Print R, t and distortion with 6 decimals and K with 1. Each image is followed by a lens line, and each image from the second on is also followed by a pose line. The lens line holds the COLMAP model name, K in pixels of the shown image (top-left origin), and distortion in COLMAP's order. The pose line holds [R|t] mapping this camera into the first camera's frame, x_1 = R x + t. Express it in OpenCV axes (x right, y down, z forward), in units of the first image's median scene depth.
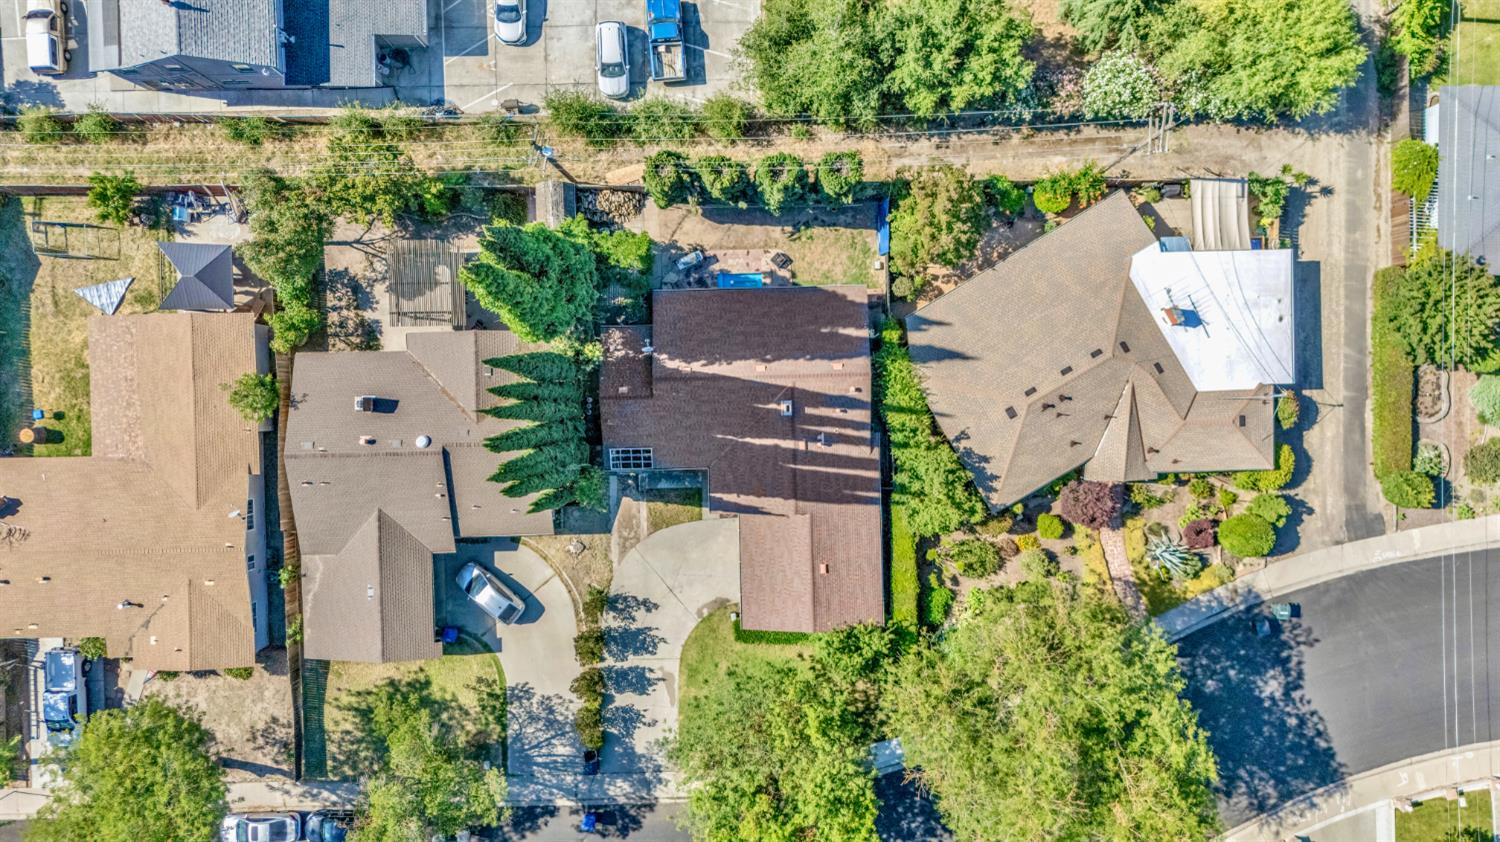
lens RADIAL K [[1101.6, 0, 750.0], [0, 1101.6, 421.0], [0, 0, 1]] dist [0.056413, -0.052063]
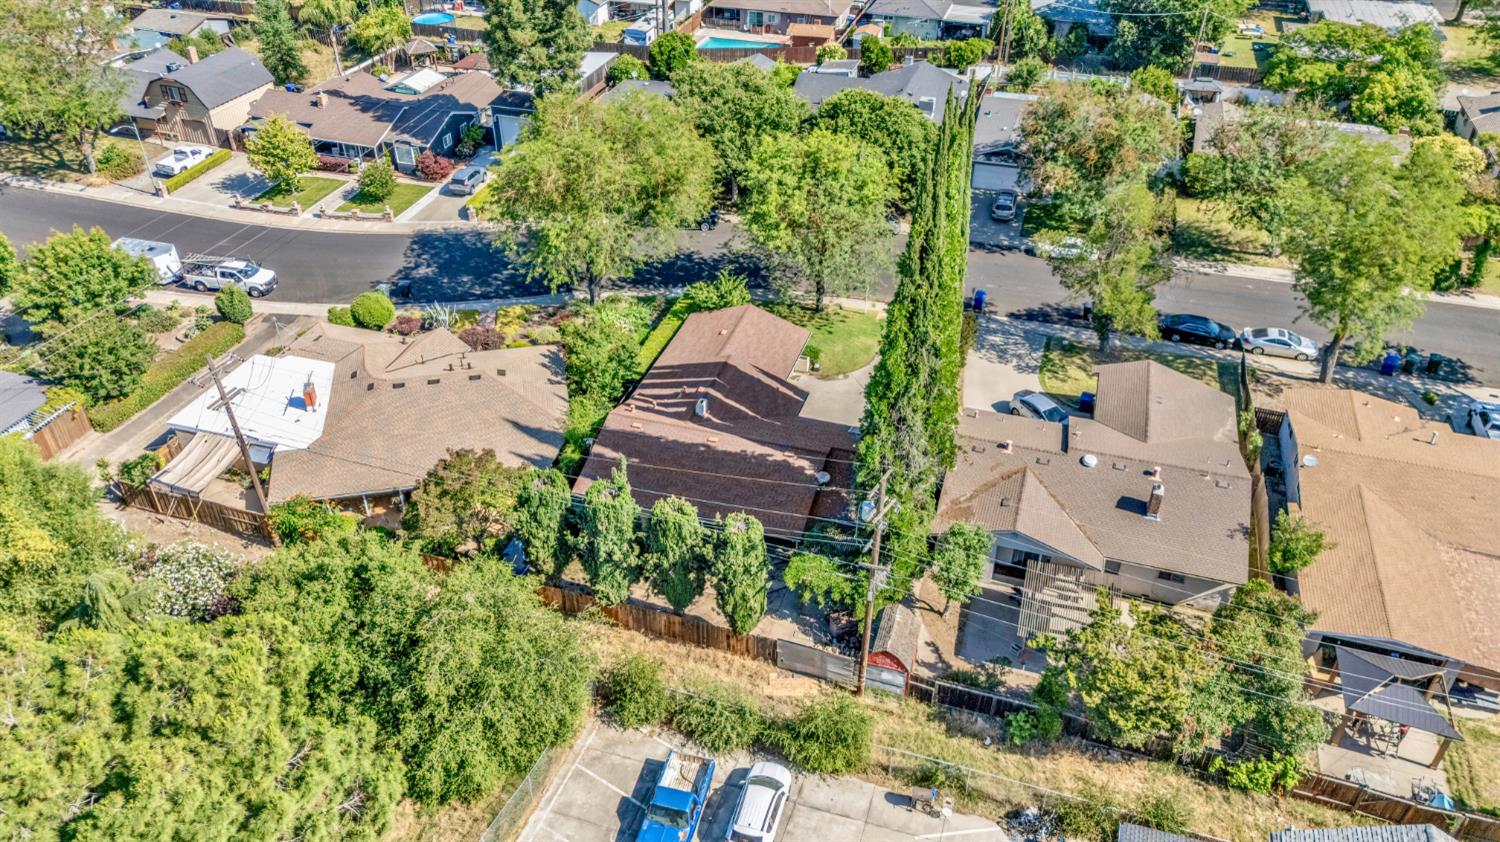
lens RADIAL K [[1101.6, 0, 750.0], [0, 1101.6, 421.0], [0, 0, 1]] dist [0.056413, -0.052063]
pose [[-0.946414, -0.175804, 0.270911, -0.252989], [0.322590, -0.554442, 0.767157, -0.698820], [0.015335, 0.813441, 0.581445, 0.407283]]
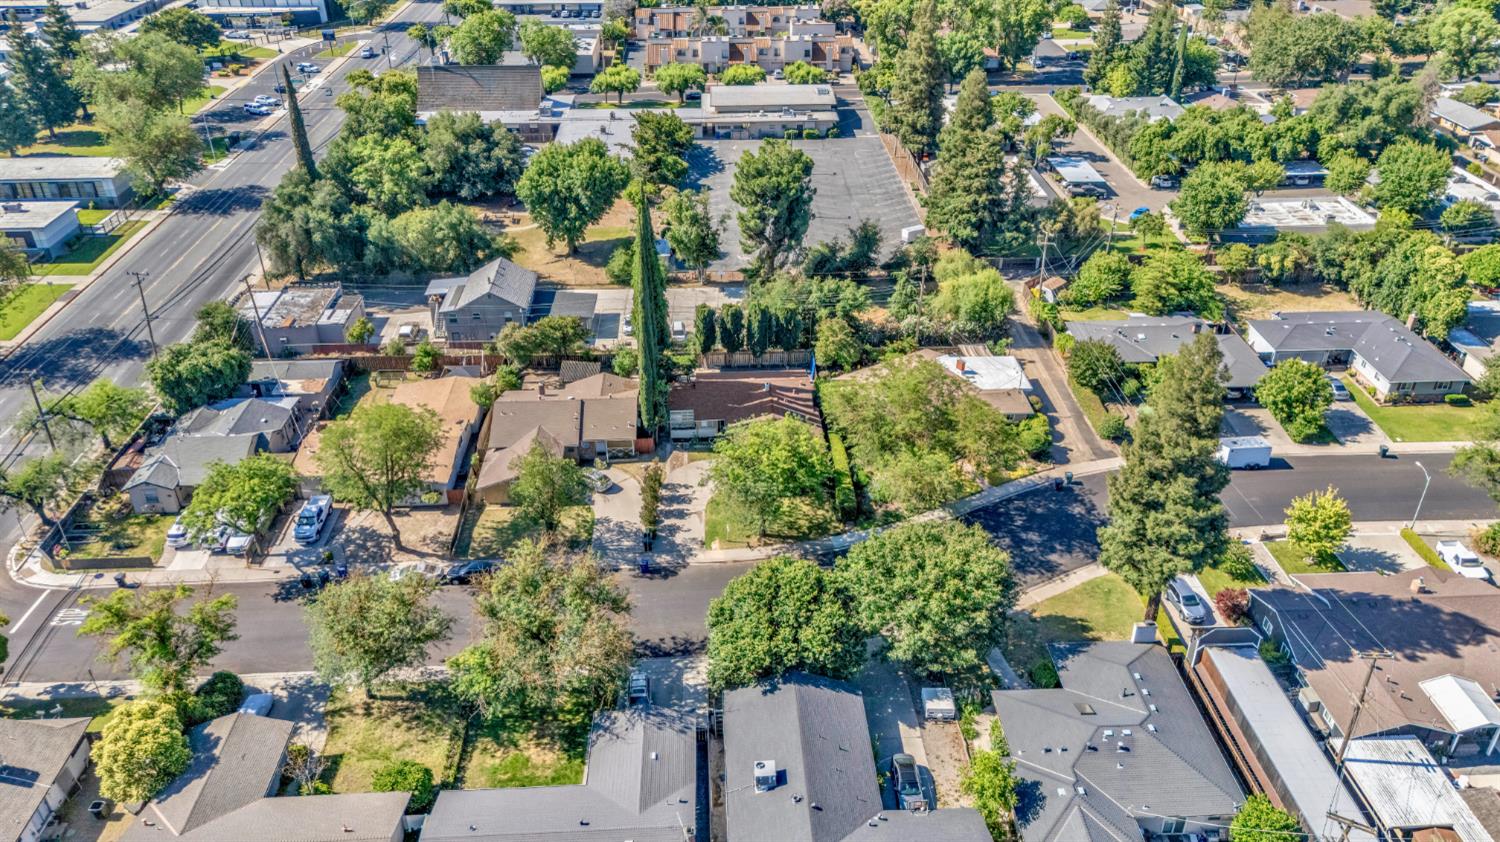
lens RADIAL K [[1101.6, 0, 750.0], [0, 1101.6, 421.0], [0, 0, 1]] dist [0.056413, -0.052063]
pose [[0.999740, -0.002760, 0.022647, -0.035473], [0.021010, 0.498258, -0.866774, 1.525610], [-0.008892, 0.867025, 0.498186, 0.102967]]
